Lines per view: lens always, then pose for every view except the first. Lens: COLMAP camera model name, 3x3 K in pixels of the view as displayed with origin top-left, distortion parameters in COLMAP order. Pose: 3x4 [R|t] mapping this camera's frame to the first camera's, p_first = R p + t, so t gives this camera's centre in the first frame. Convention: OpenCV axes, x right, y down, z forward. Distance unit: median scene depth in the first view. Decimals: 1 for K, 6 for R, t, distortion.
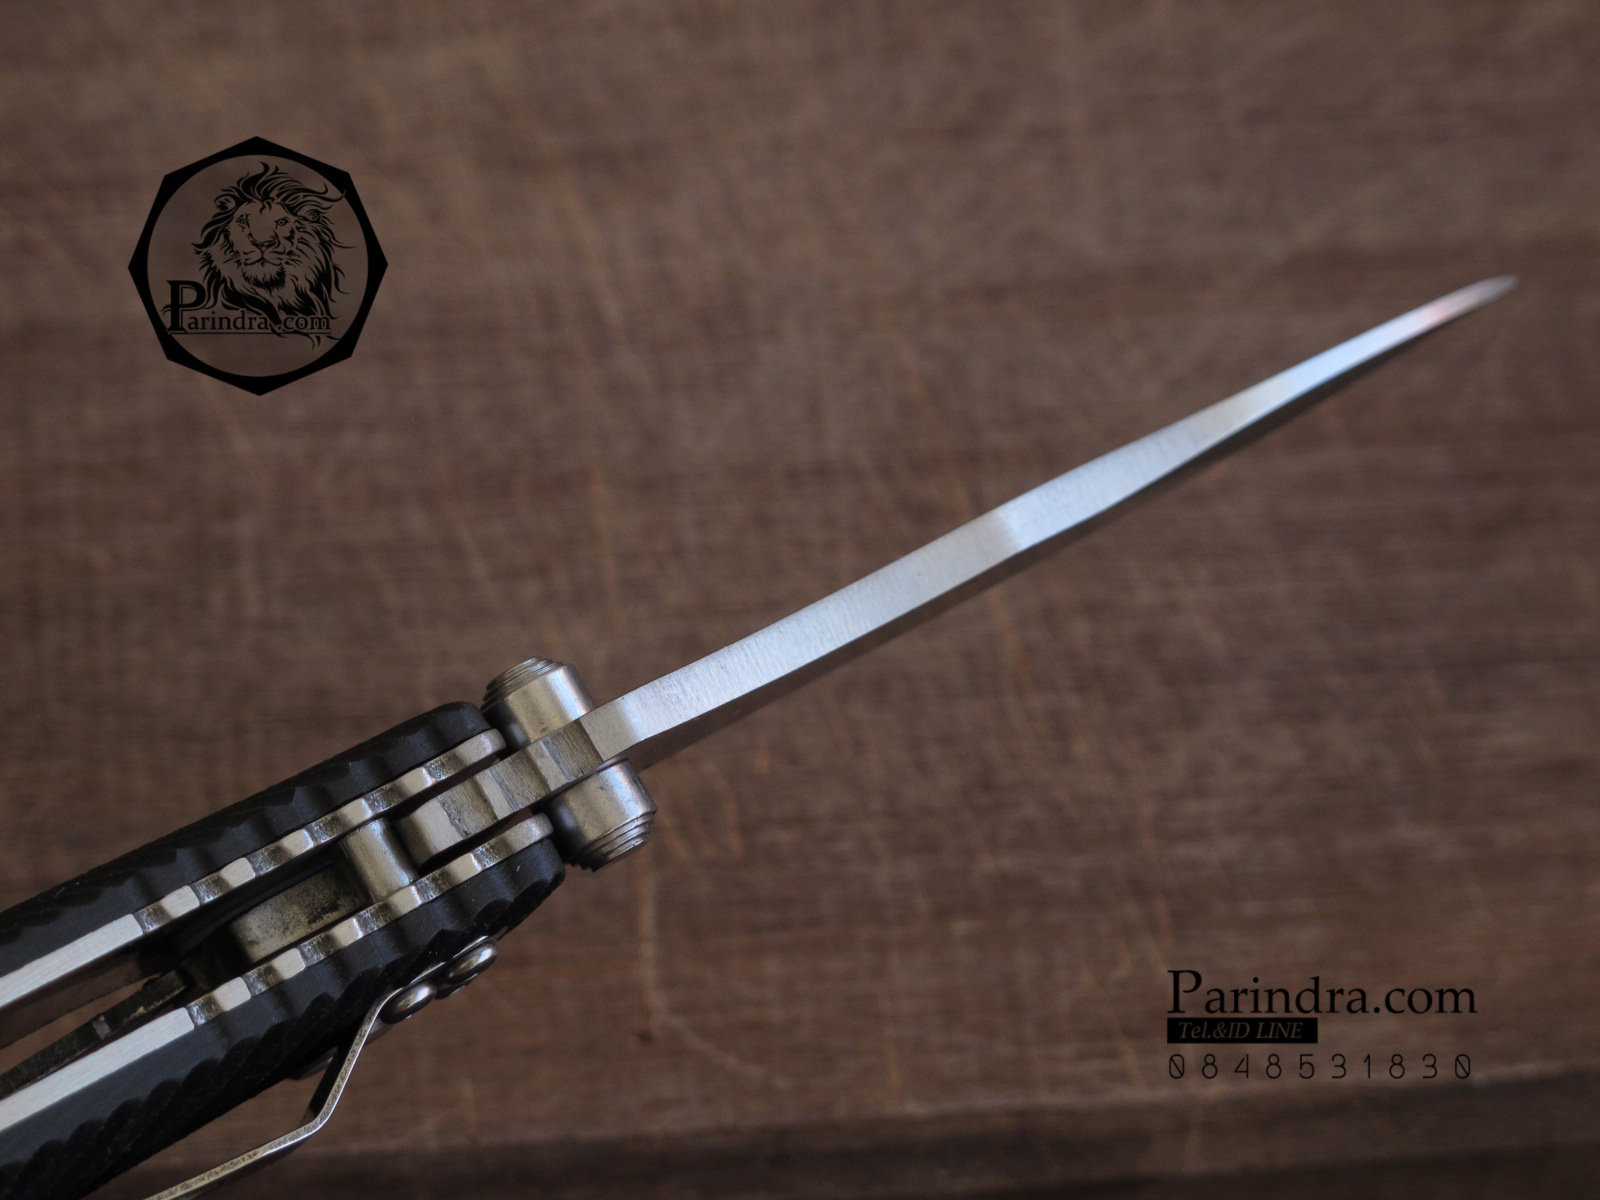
lens RADIAL K [[6404.2, 0, 800.0], [0, 6404.2, 600.0], [0, 0, 1]] dist [-0.149570, -2.948904]
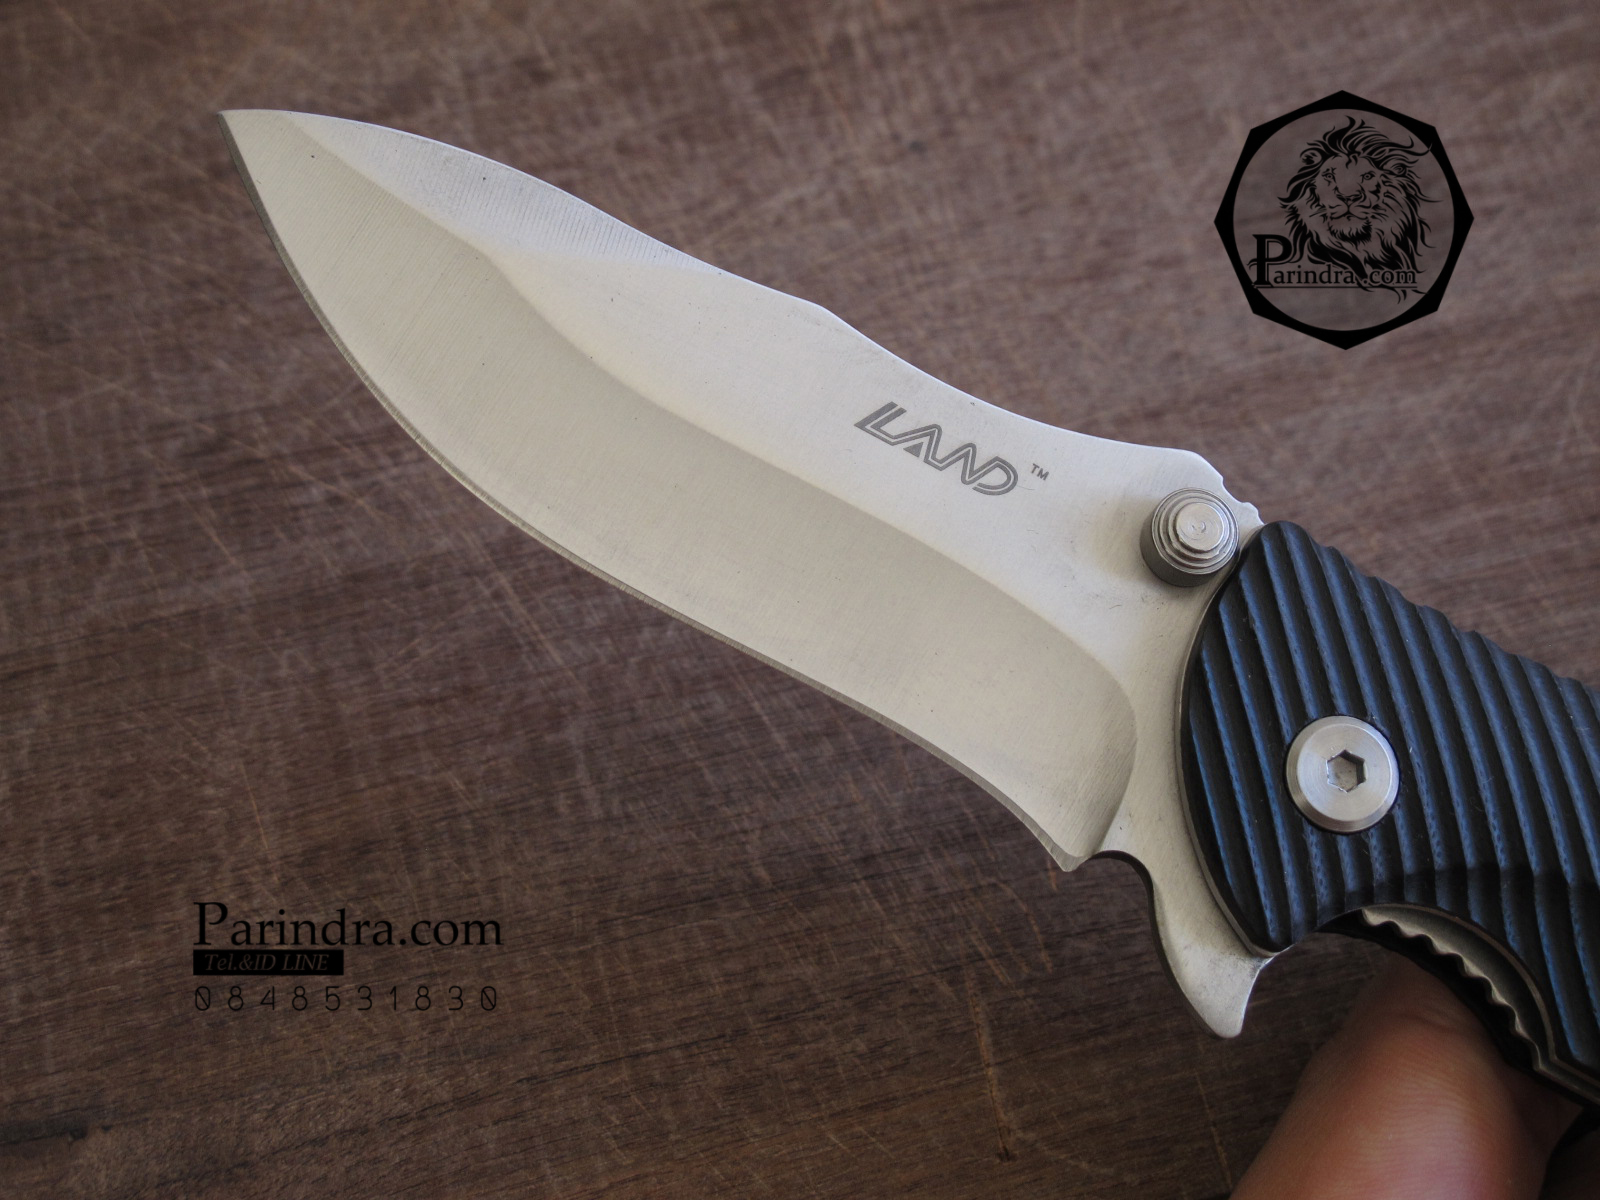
lens RADIAL K [[3269.6, 0, 826.9], [0, 3269.6, 598.1], [0, 0, 1]] dist [-0.083260, -0.094508]
pose [[0.986897, -0.155145, 0.044330, -0.064757], [0.146773, 0.977298, 0.152798, -0.121510], [-0.067029, -0.144290, 0.987263, 0.419635]]
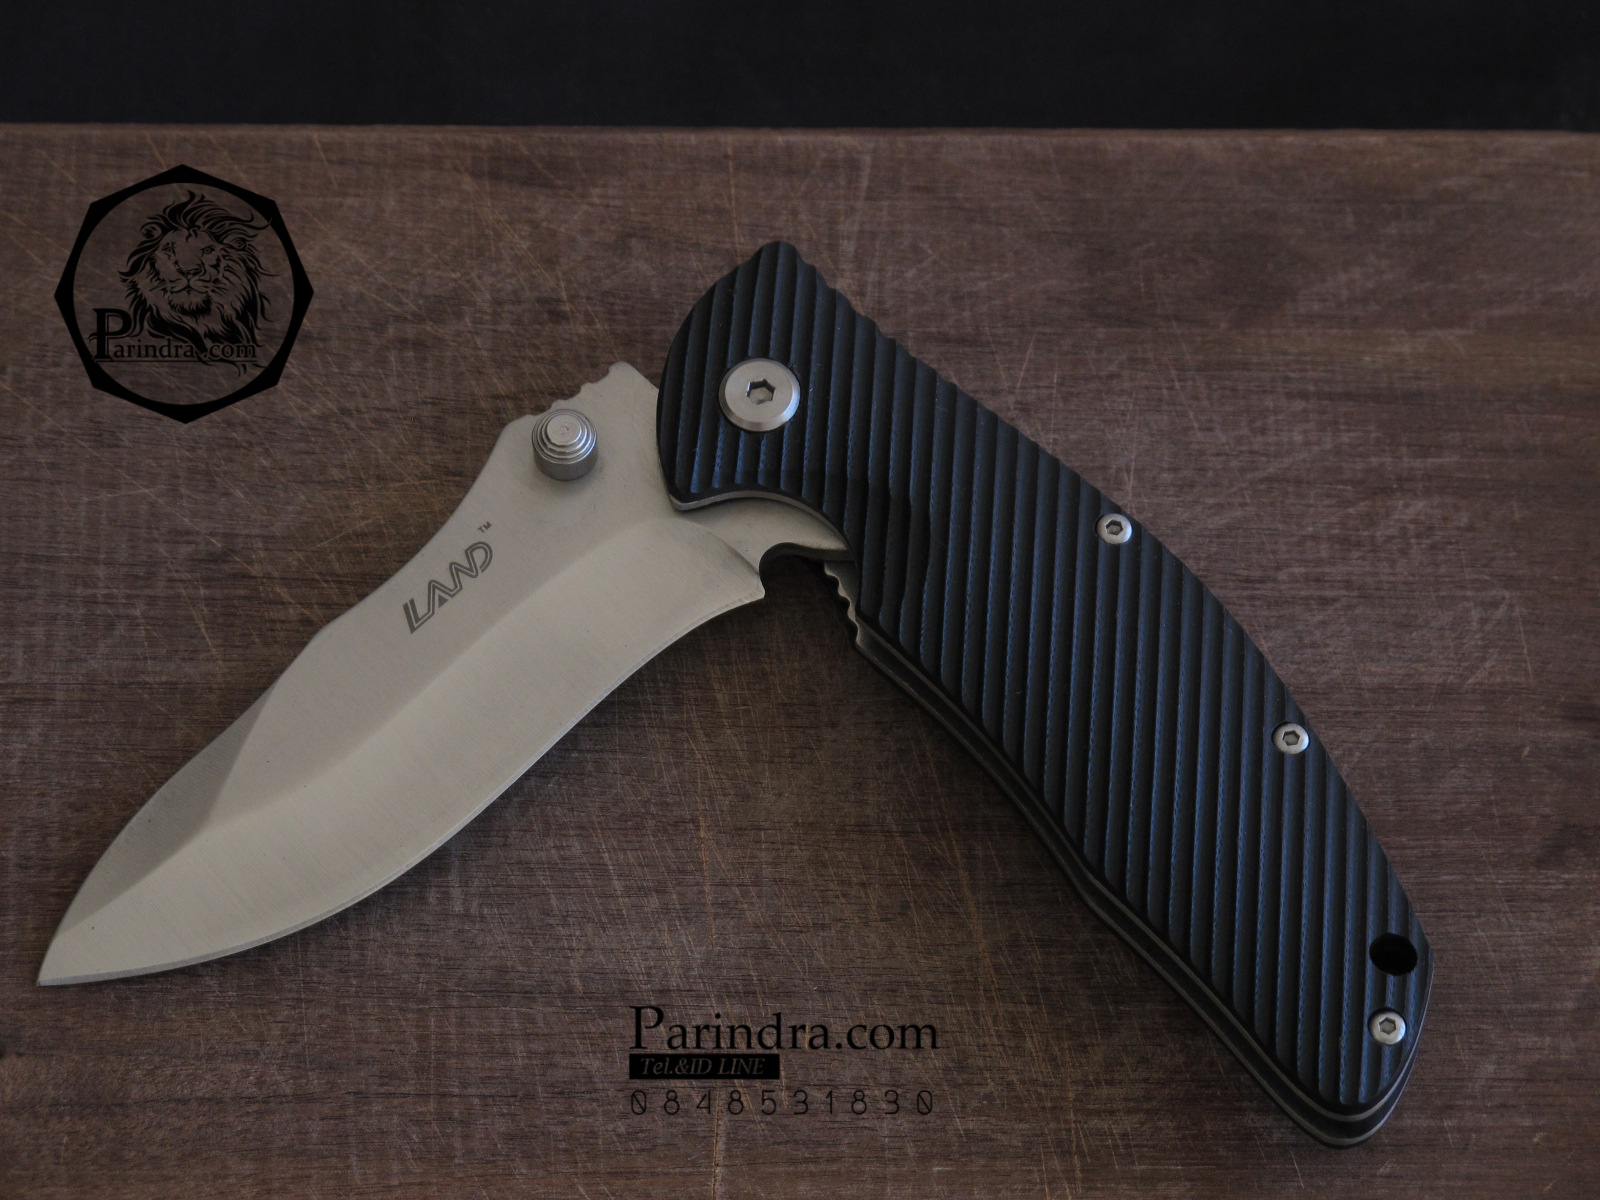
lens RADIAL K [[6404.2, 0, 800.0], [0, 6404.2, 600.0], [0, 0, 1]] dist [-0.149570, -2.948904]
pose [[0.997789, 0.066201, -0.005882, -0.005502], [-0.065954, 0.997199, 0.035283, -0.122670], [0.008202, -0.034817, 0.999360, -0.424446]]
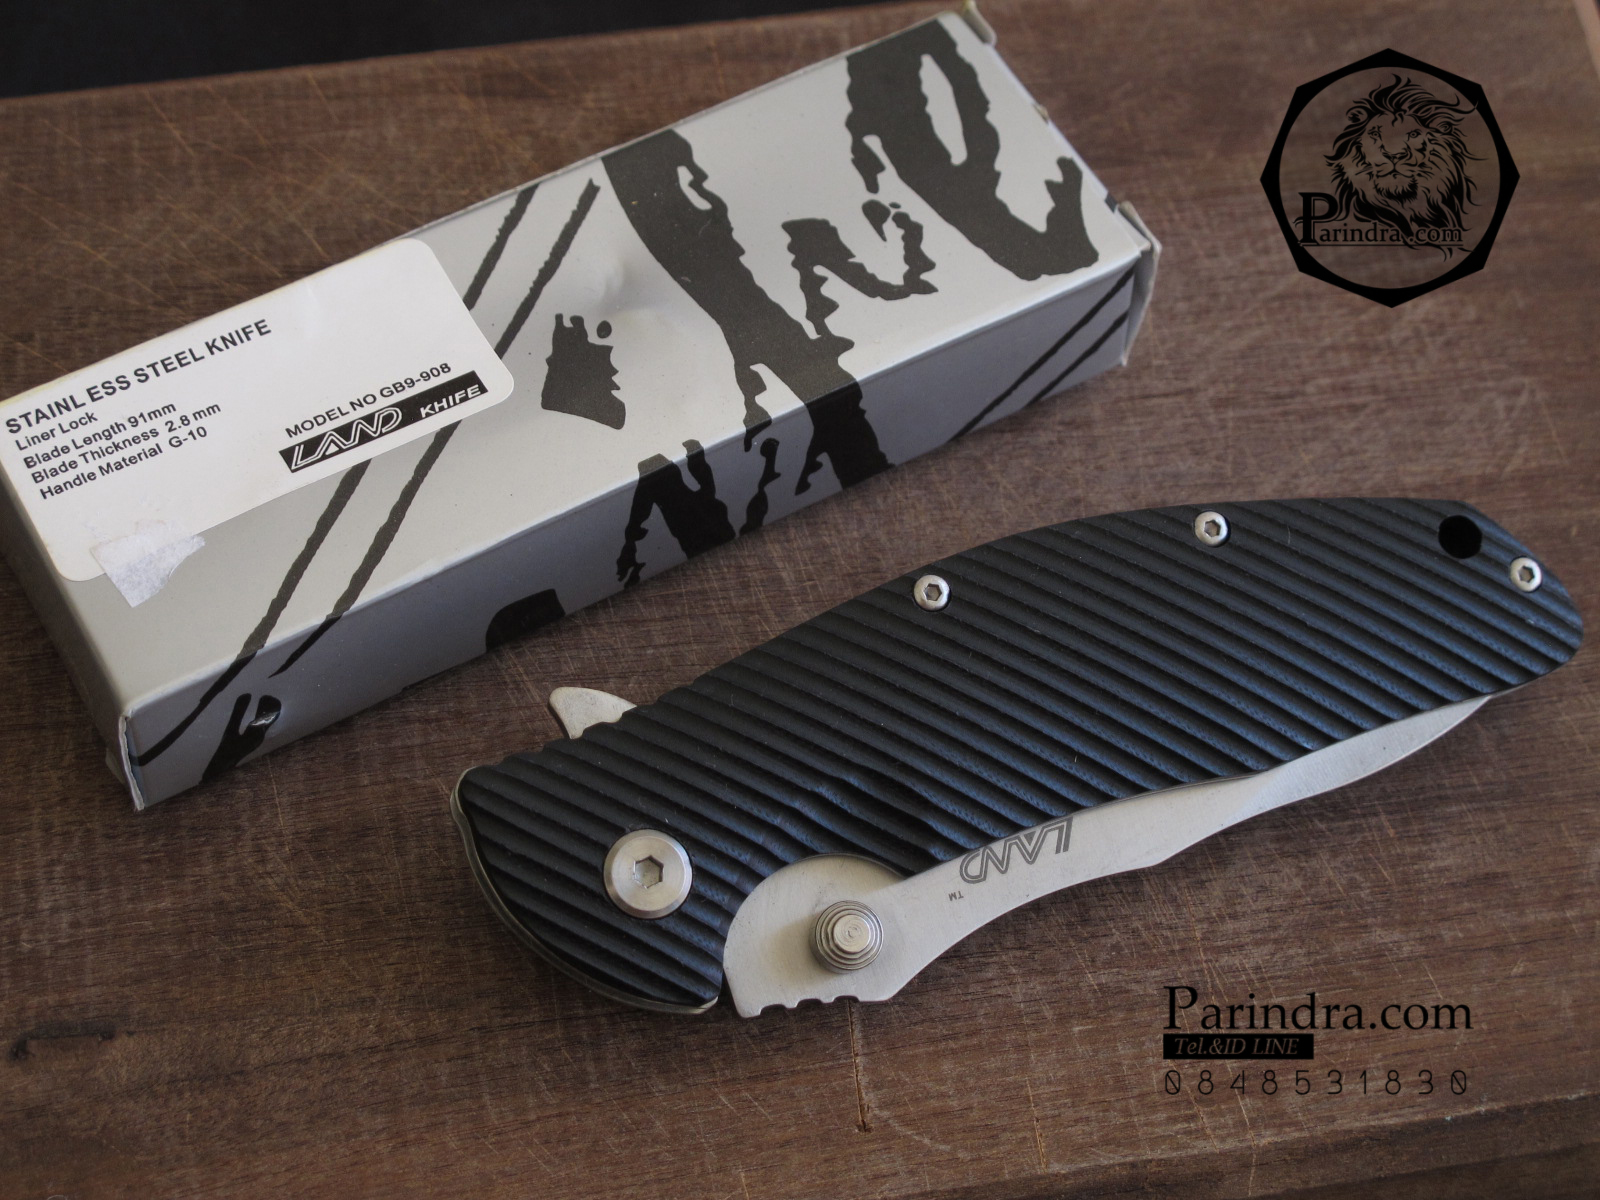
lens RADIAL K [[3835.3, 0, 810.0], [0, 3835.3, 596.1], [0, 0, 1]] dist [-0.097152, -0.359044]
pose [[0.997309, -0.055743, 0.047611, -0.067531], [0.051923, 0.995599, 0.078021, -0.111162], [-0.051751, -0.075339, 0.995814, 0.163326]]
